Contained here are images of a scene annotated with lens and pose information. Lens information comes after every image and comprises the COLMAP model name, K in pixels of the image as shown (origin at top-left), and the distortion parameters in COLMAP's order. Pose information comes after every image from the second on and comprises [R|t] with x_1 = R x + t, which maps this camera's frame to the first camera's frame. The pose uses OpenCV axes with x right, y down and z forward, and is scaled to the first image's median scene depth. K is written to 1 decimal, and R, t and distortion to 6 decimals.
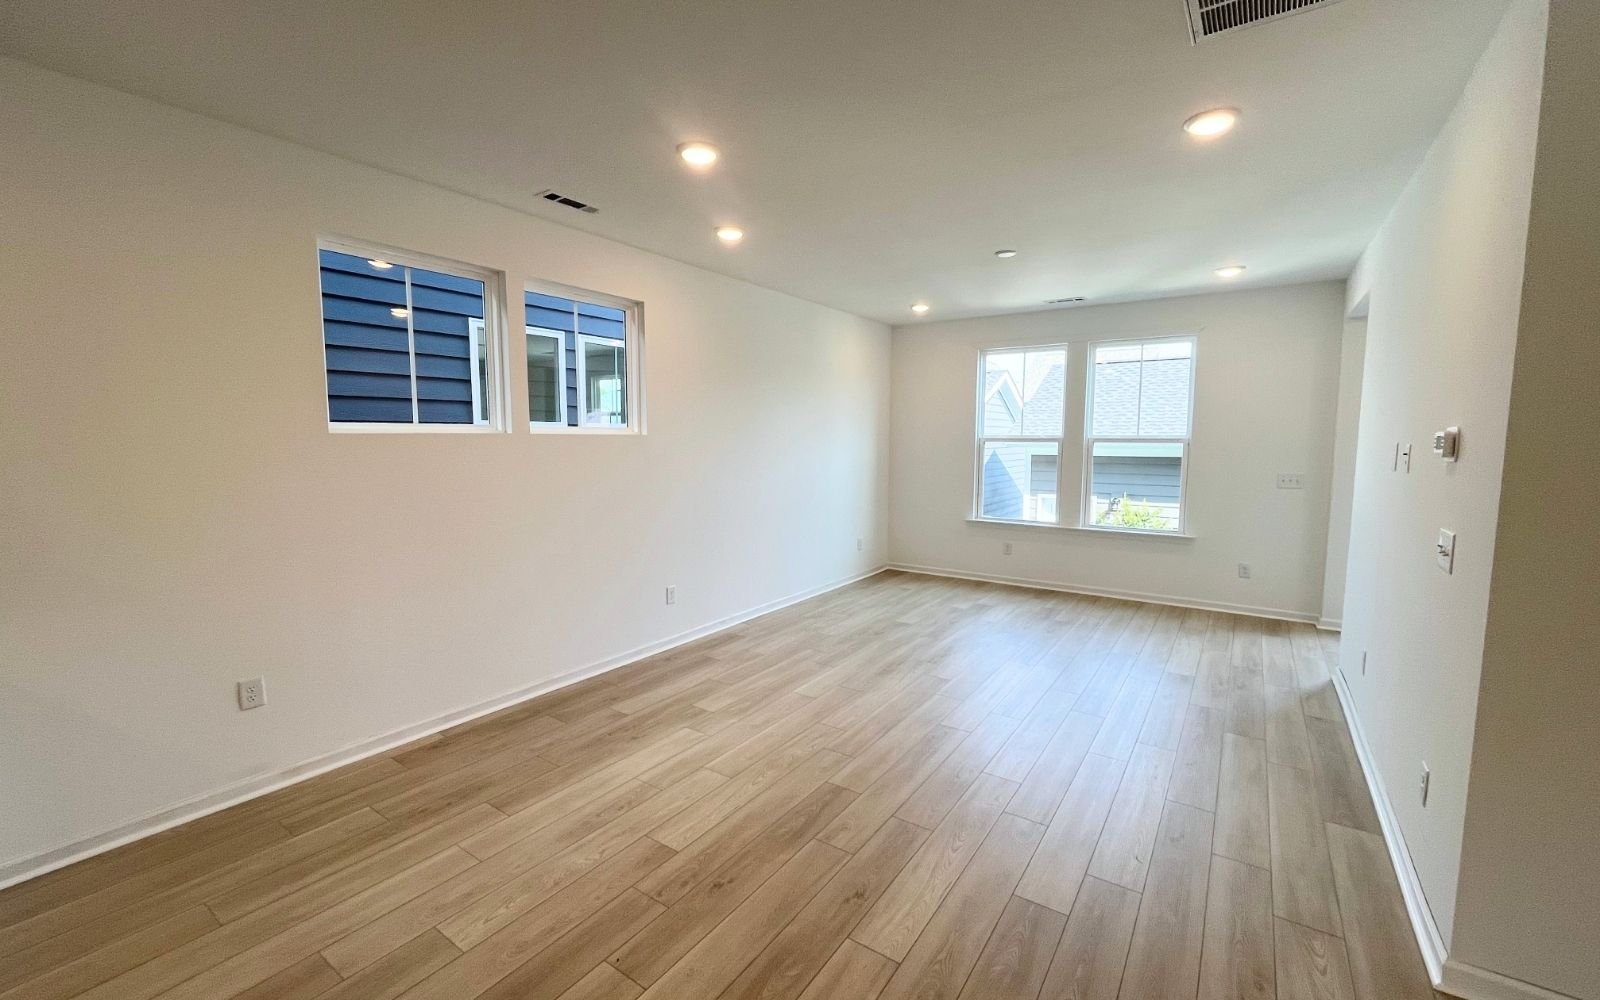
lens RADIAL K [[651.8, 0, 793.1], [0, 651.8, 498.9], [0, 0, 1]] dist [-0.002432, -0.000513]
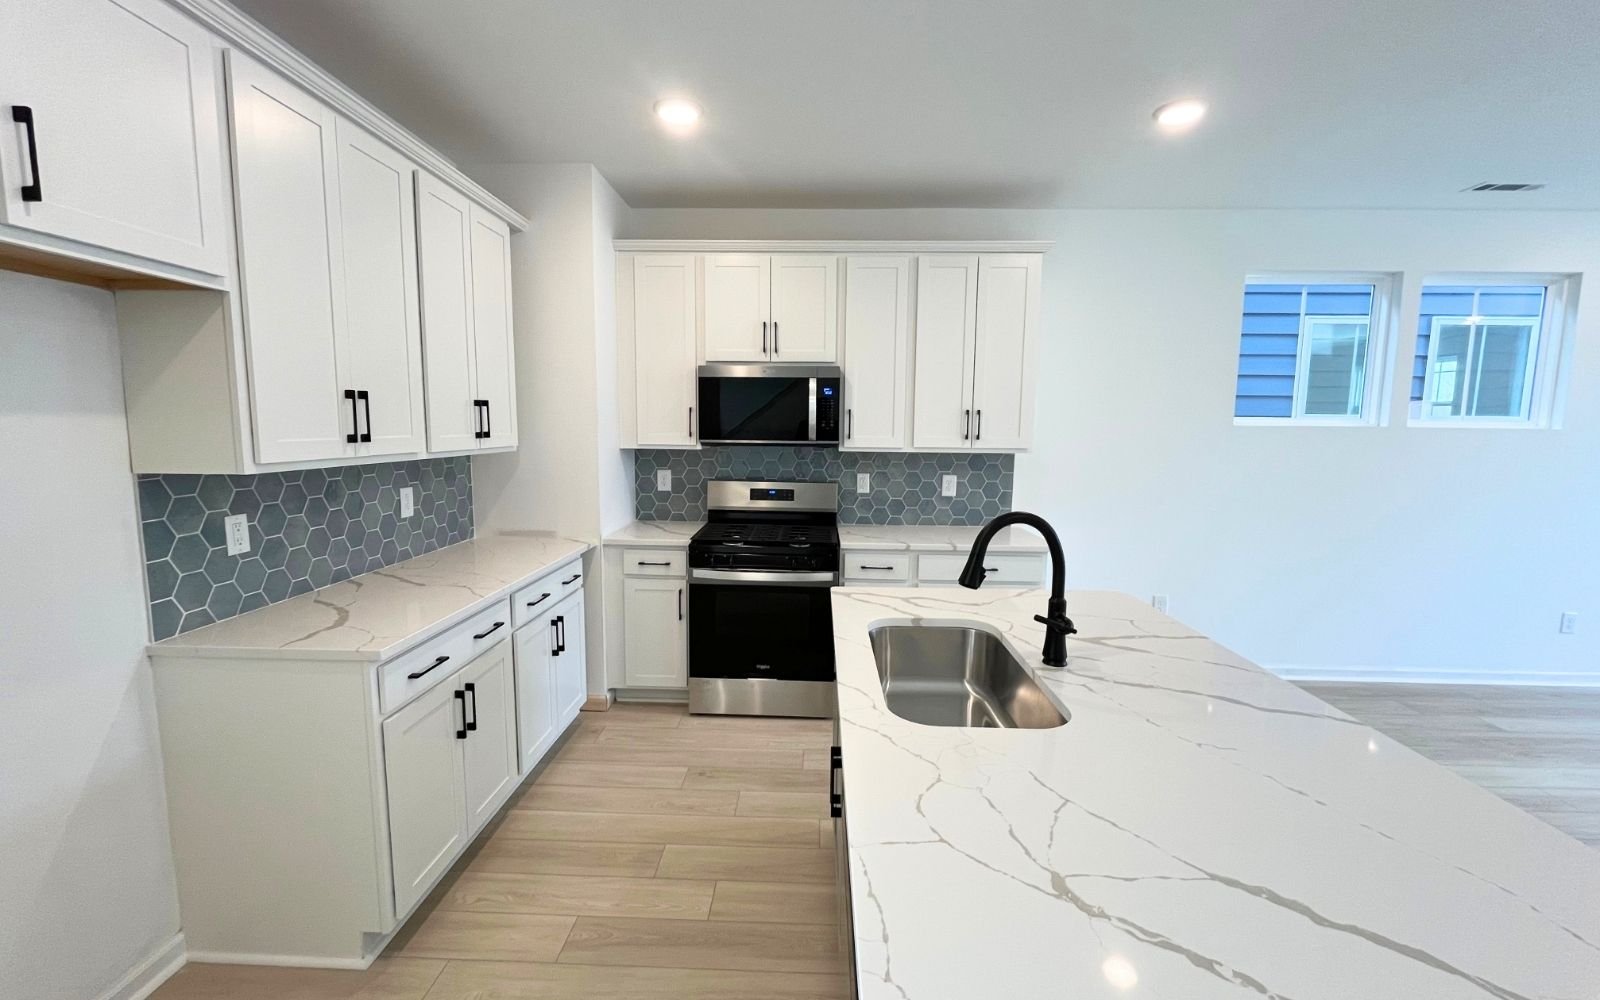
lens RADIAL K [[651.8, 0, 797.4], [0, 651.8, 498.6], [0, 0, 1]] dist [-0.002432, -0.000513]
pose [[0.550891, 0.101484, -0.828384, -0.091879], [-0.090915, 0.993970, 0.061309, 0.043230], [0.829611, 0.041538, 0.556795, -0.437460]]
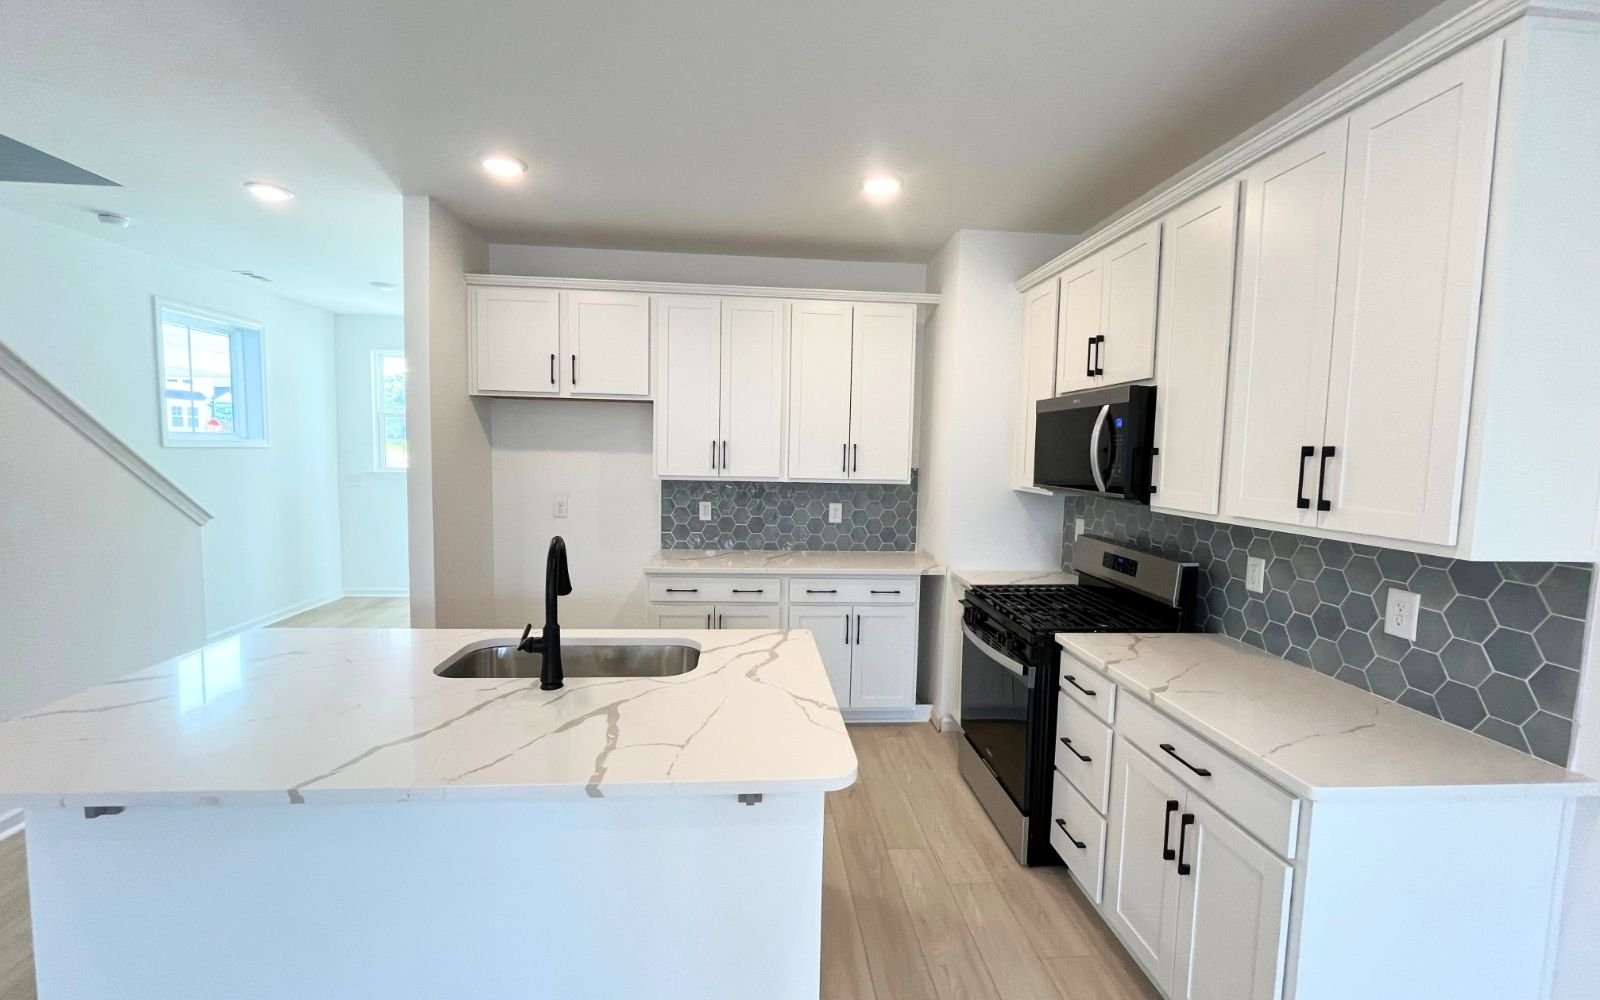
lens RADIAL K [[651.8, 0, 800.3], [0, 651.8, 500.2], [0, 0, 1]] dist [-0.002432, -0.000513]
pose [[-0.765807, 0.034501, -0.642144, -0.218450], [-0.082445, 0.985052, 0.151246, -0.074381], [0.637763, 0.168767, -0.751516, 0.611102]]
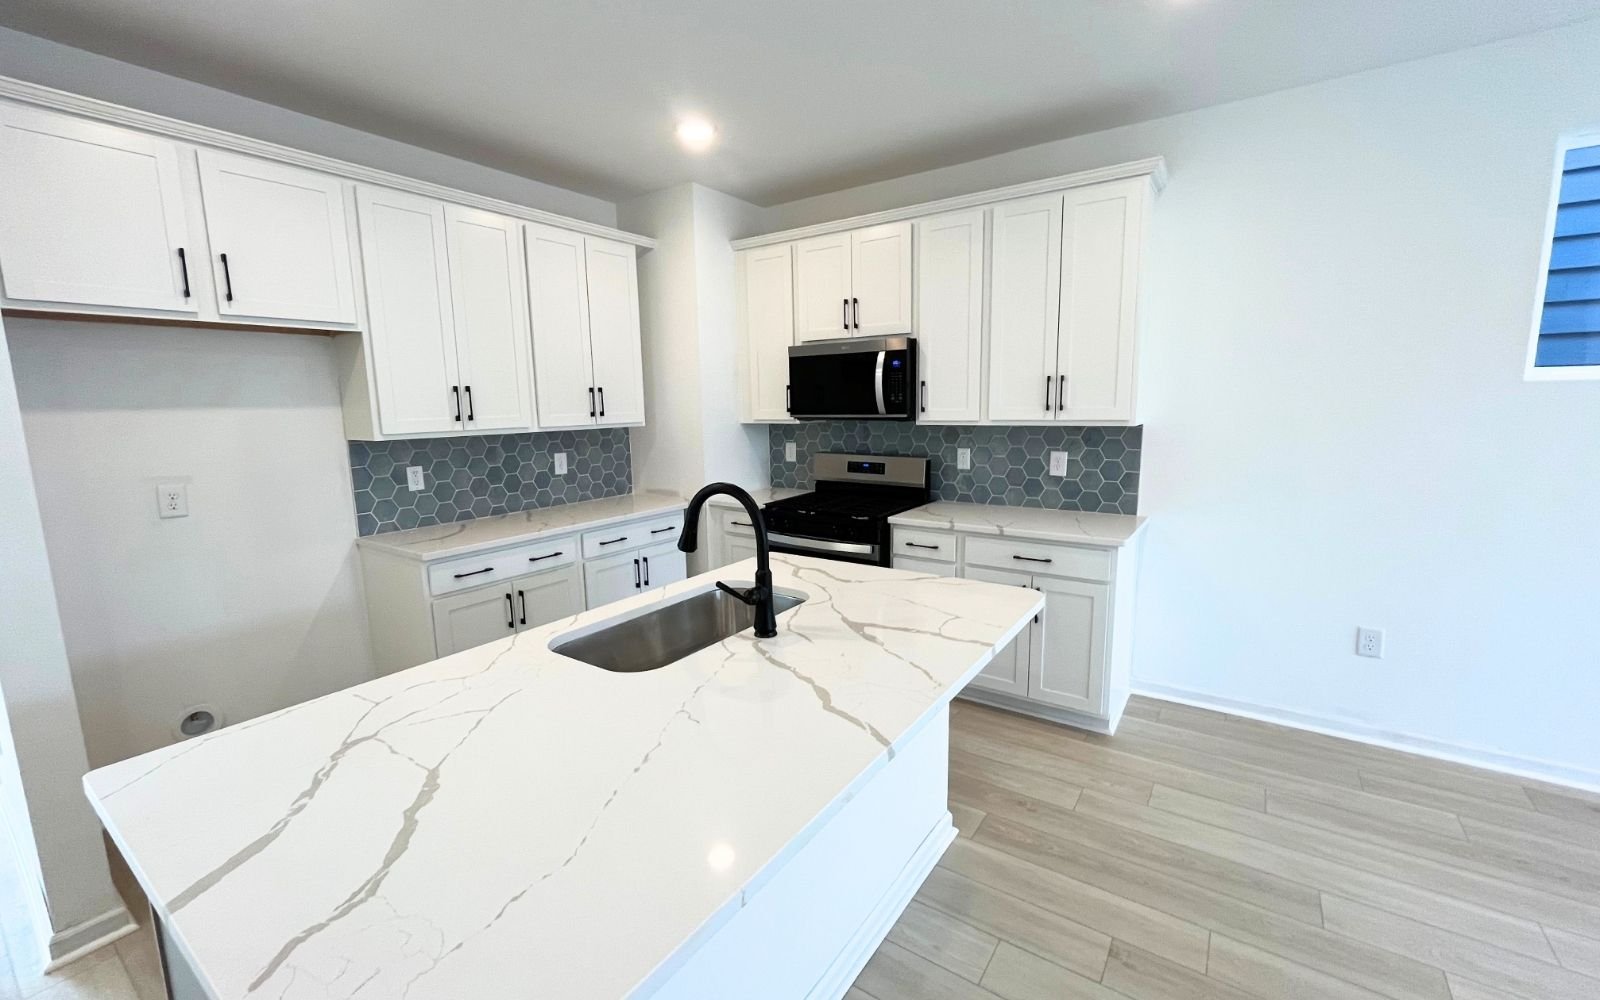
lens RADIAL K [[651.8, 0, 798.8], [0, 651.8, 497.5], [0, 0, 1]] dist [-0.002432, -0.000513]
pose [[0.008555, 0.149375, -0.988744, 0.120692], [-0.077645, 0.985894, 0.148272, -0.005115], [0.996944, 0.075502, 0.020032, 0.066806]]
